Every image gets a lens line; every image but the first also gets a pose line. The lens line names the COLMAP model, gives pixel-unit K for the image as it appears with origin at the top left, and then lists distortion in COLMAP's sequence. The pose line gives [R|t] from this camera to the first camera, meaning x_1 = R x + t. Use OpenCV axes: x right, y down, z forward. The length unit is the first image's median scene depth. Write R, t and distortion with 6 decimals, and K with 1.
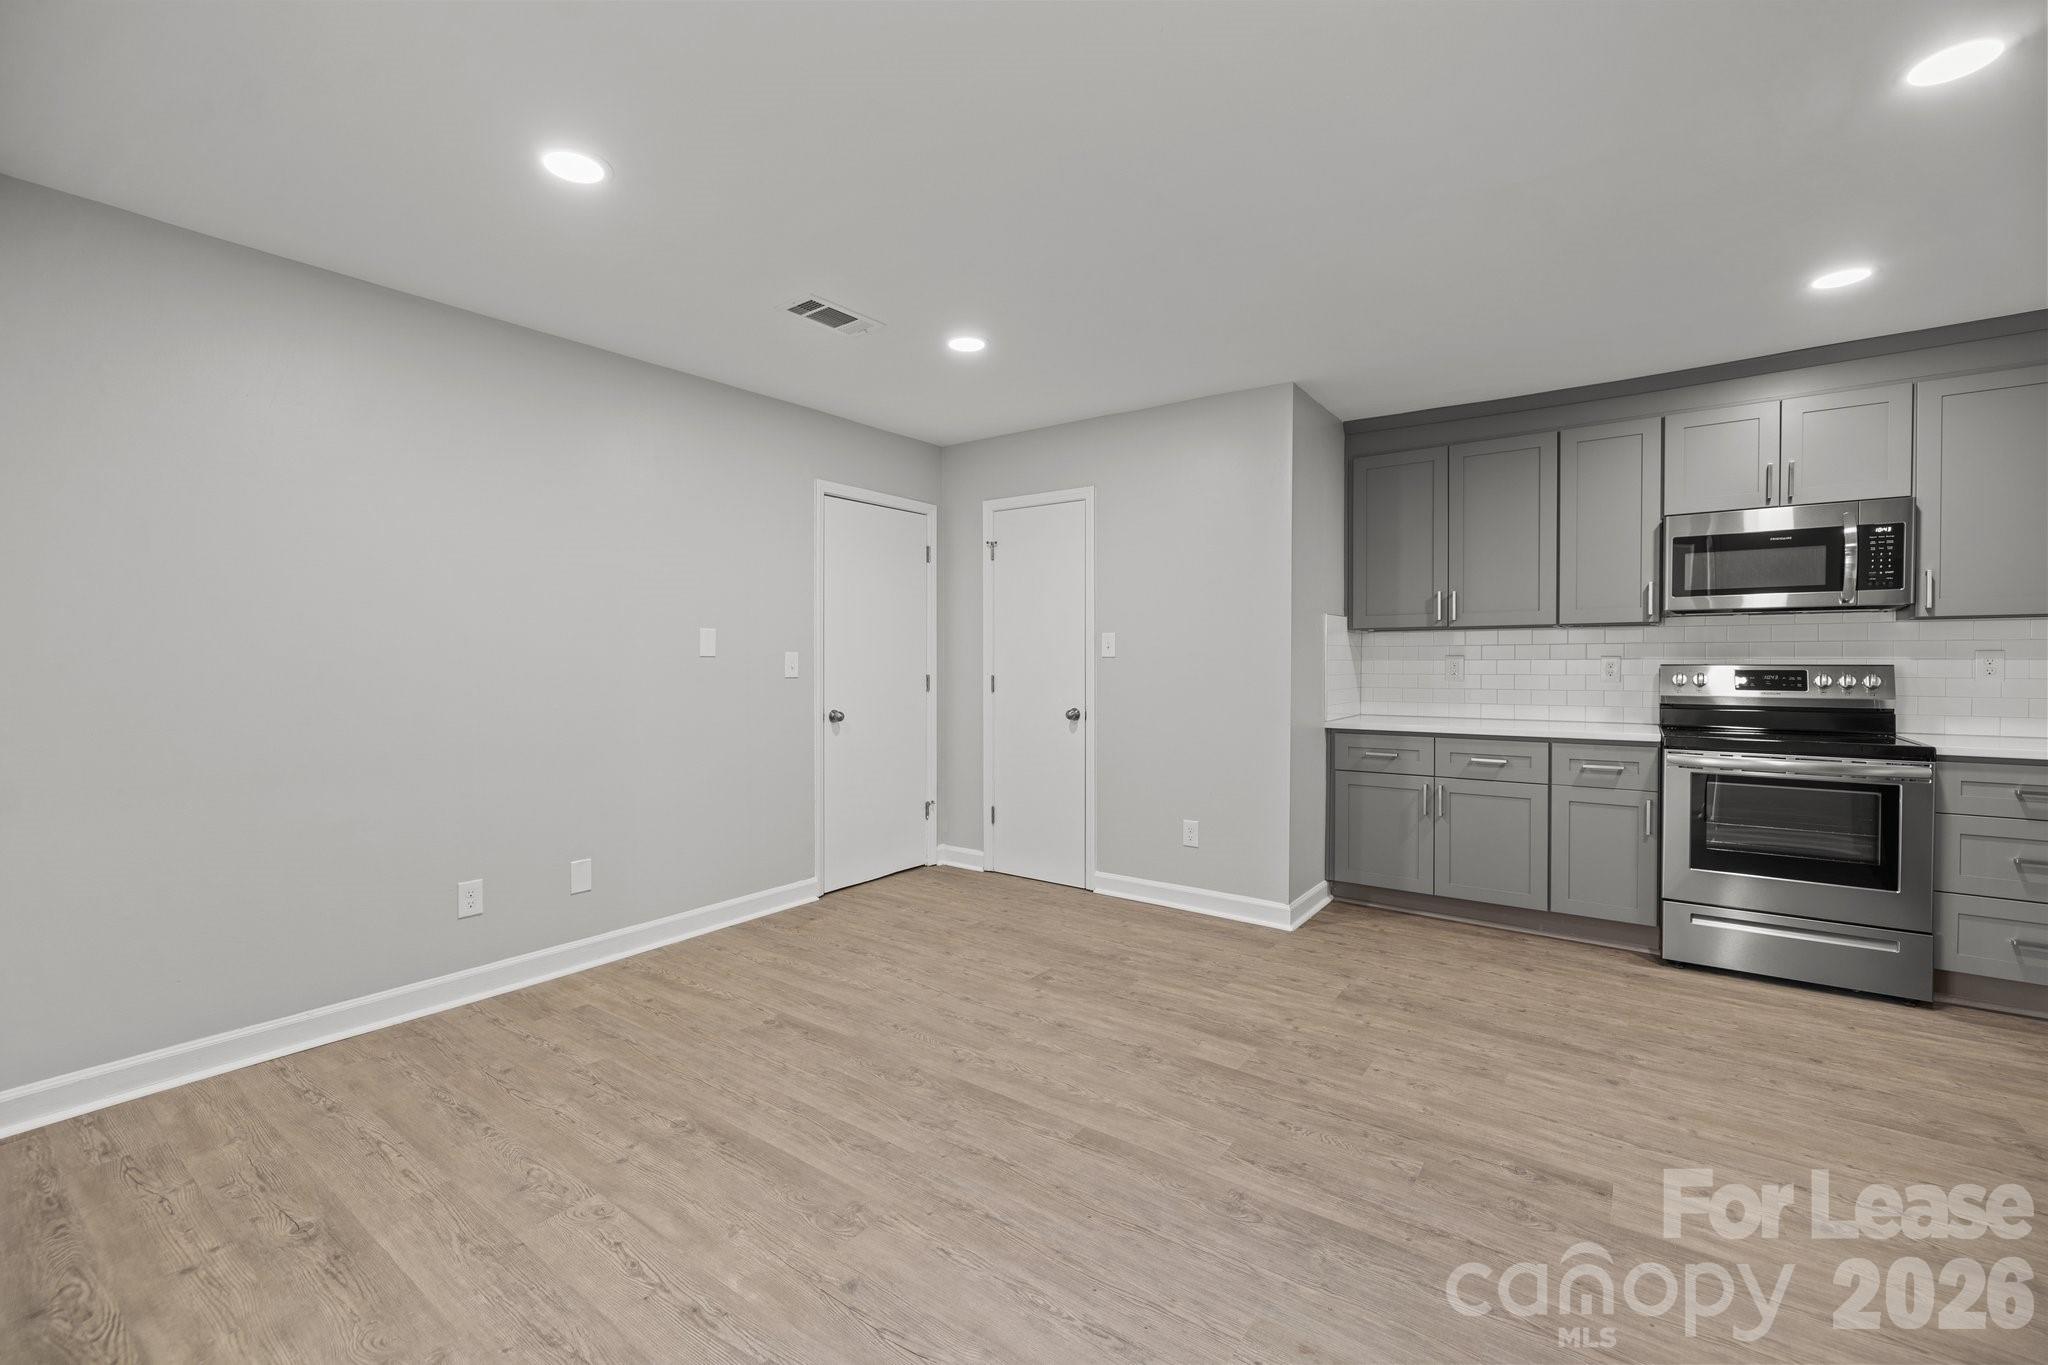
lens RADIAL K [[855.4, 0, 1019.4], [0, 855.4, 672.2], [0, 0, 1]] dist [0.000215, -0.000166]
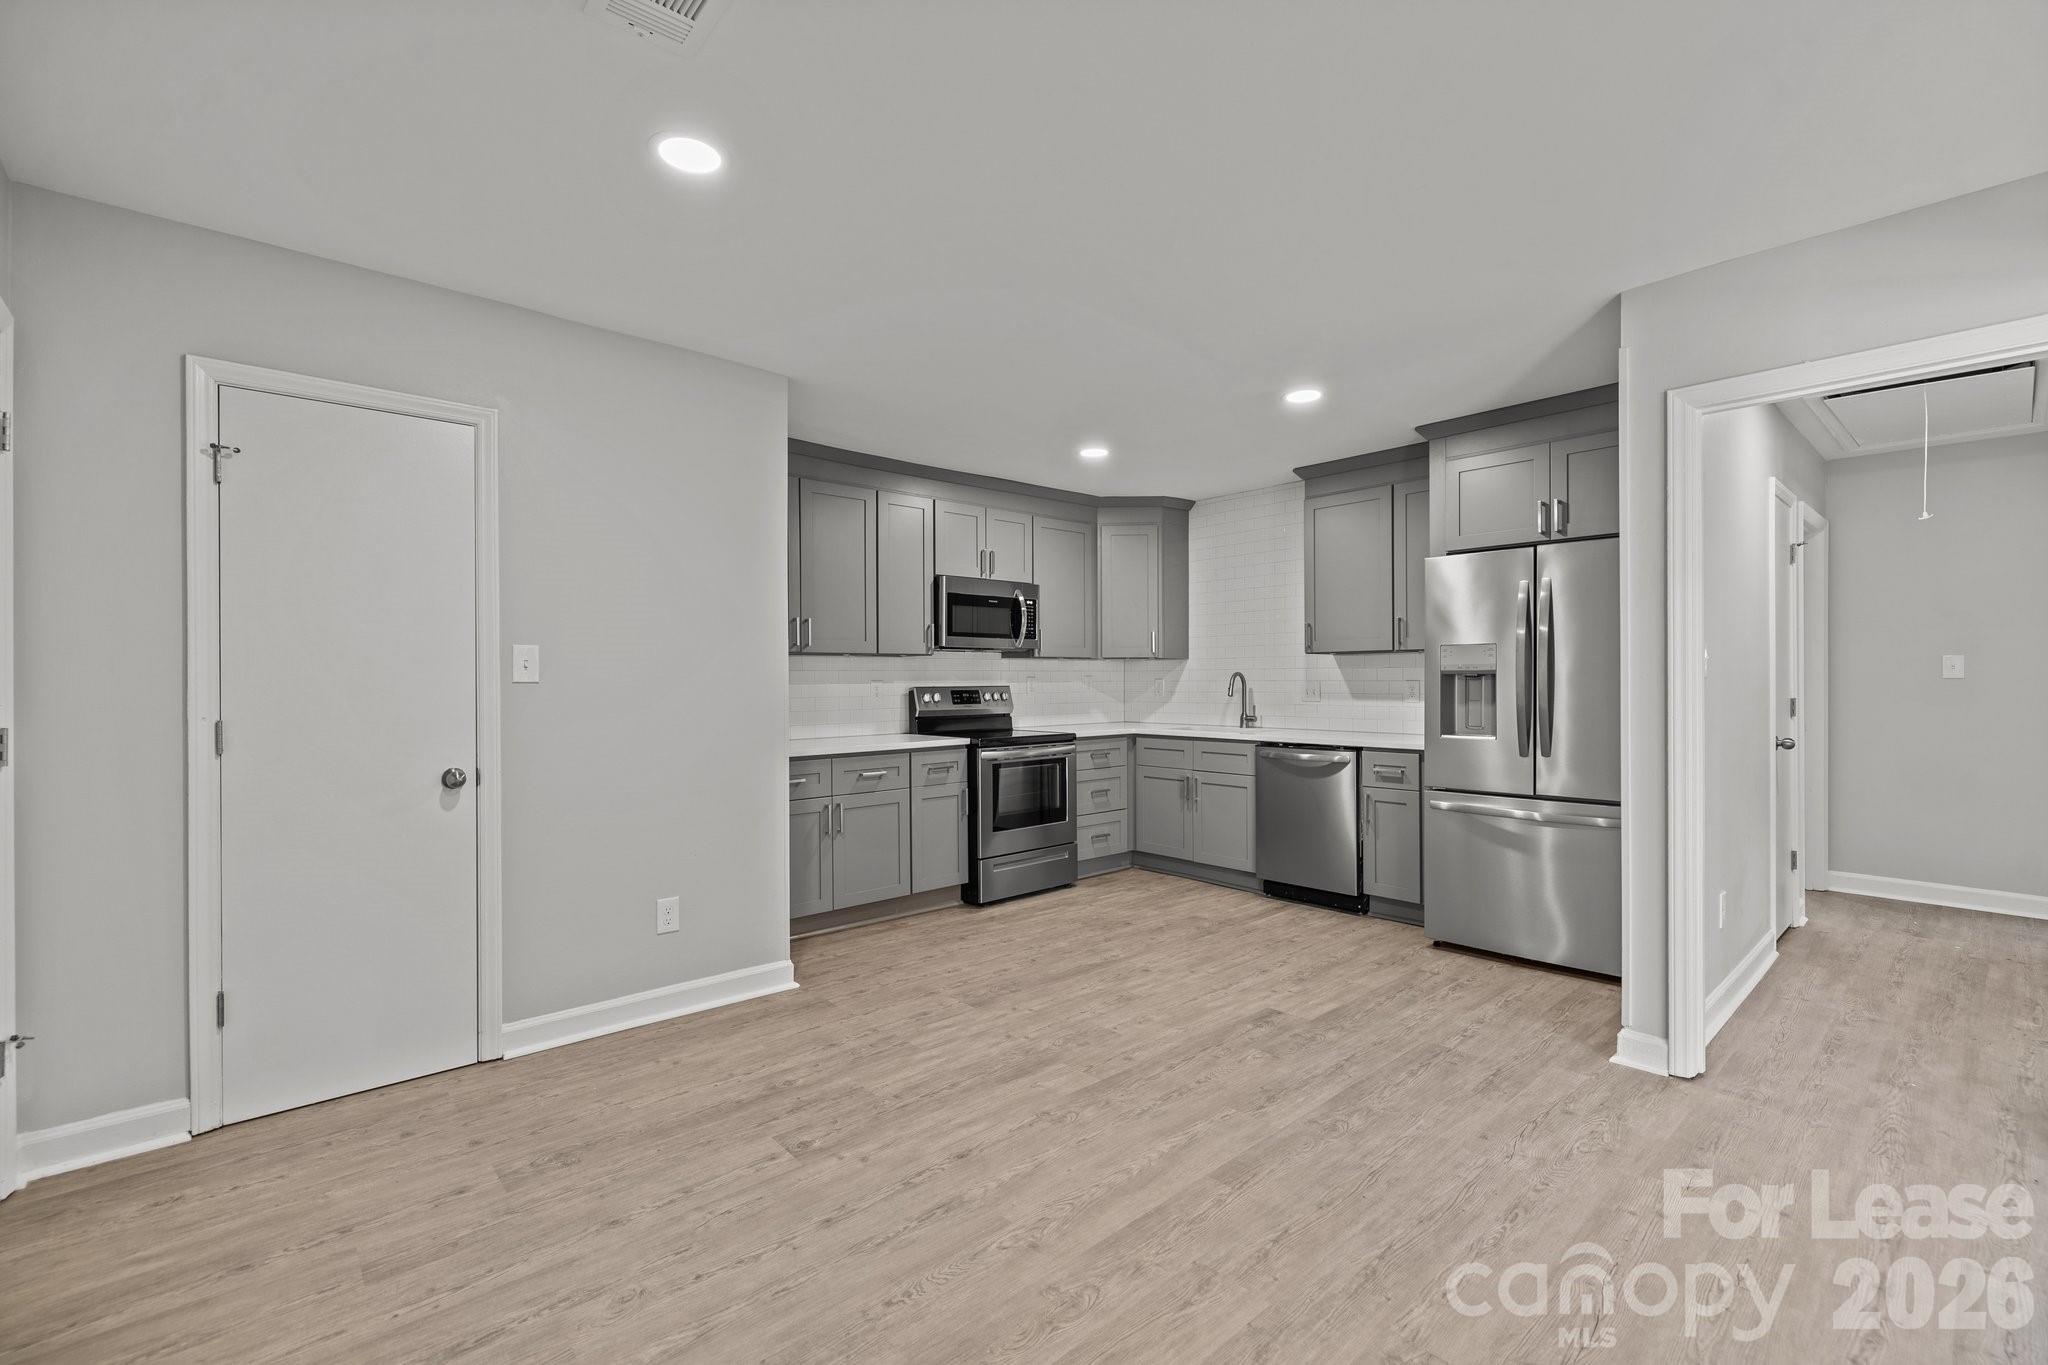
lens RADIAL K [[879.0, 0, 1016.5], [0, 879.0, 682.0], [0, 0, 1]] dist [-0.002034, -0.000424]
pose [[0.210397, -0.001658, 0.977615, -0.612739], [0.019567, 0.999805, -0.002515, -0.011848], [-0.977420, 0.019658, 0.210389, 0.660773]]
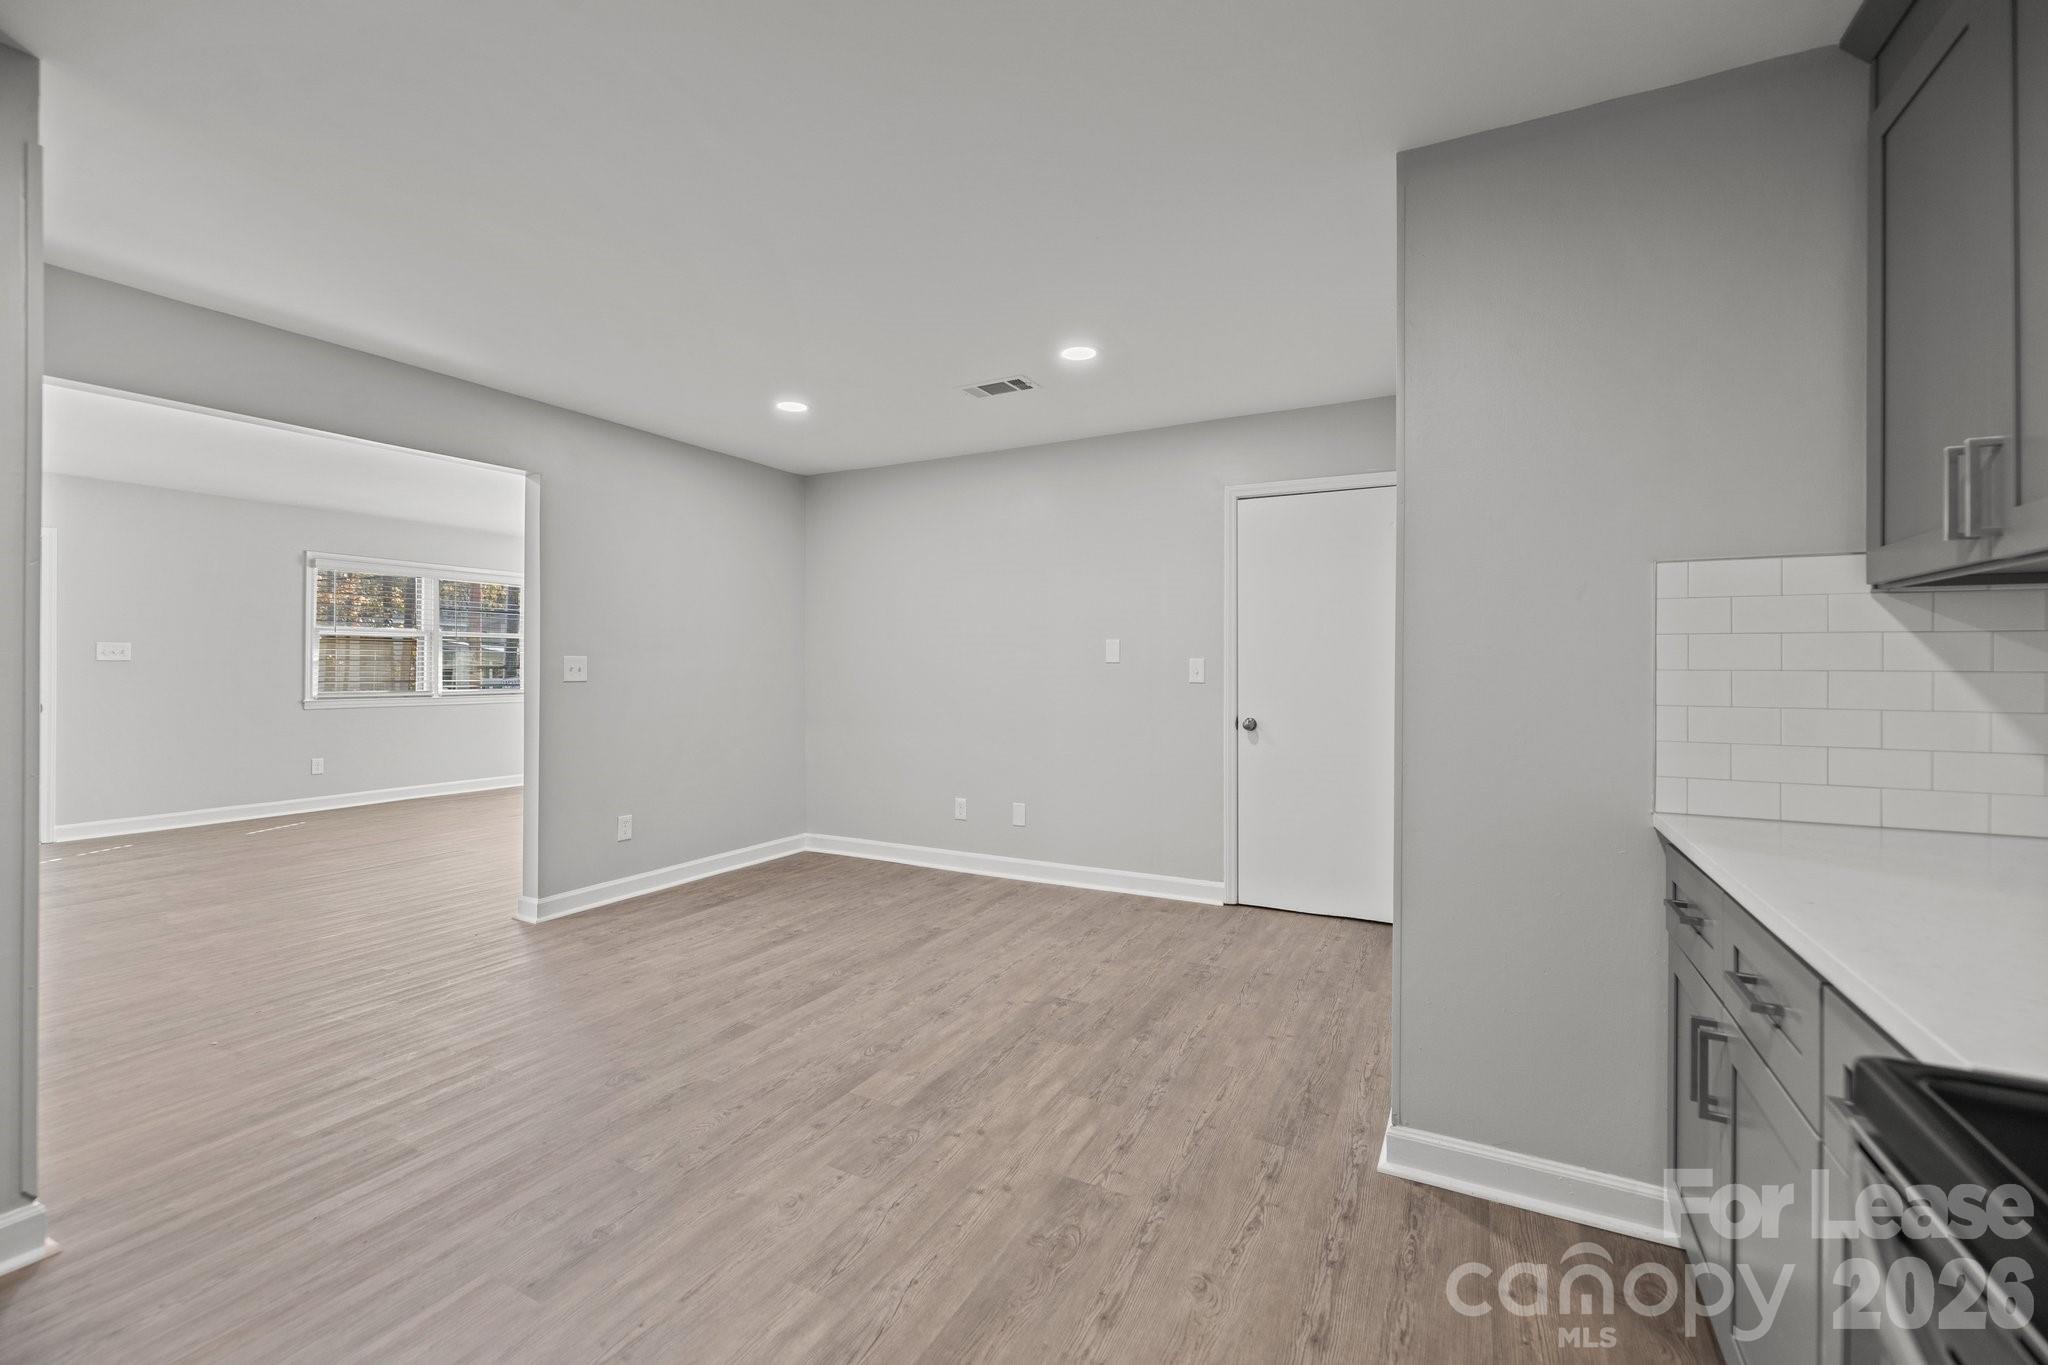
lens RADIAL K [[865.8, 0, 1020.6], [0, 865.8, 656.8], [0, 0, 1]] dist [0.002371, -0.006762]
pose [[0.146796, -0.007710, -0.989137, 0.950037], [-0.019925, 0.999744, -0.010750, -0.012538], [0.988966, 0.021287, 0.146604, 0.790840]]
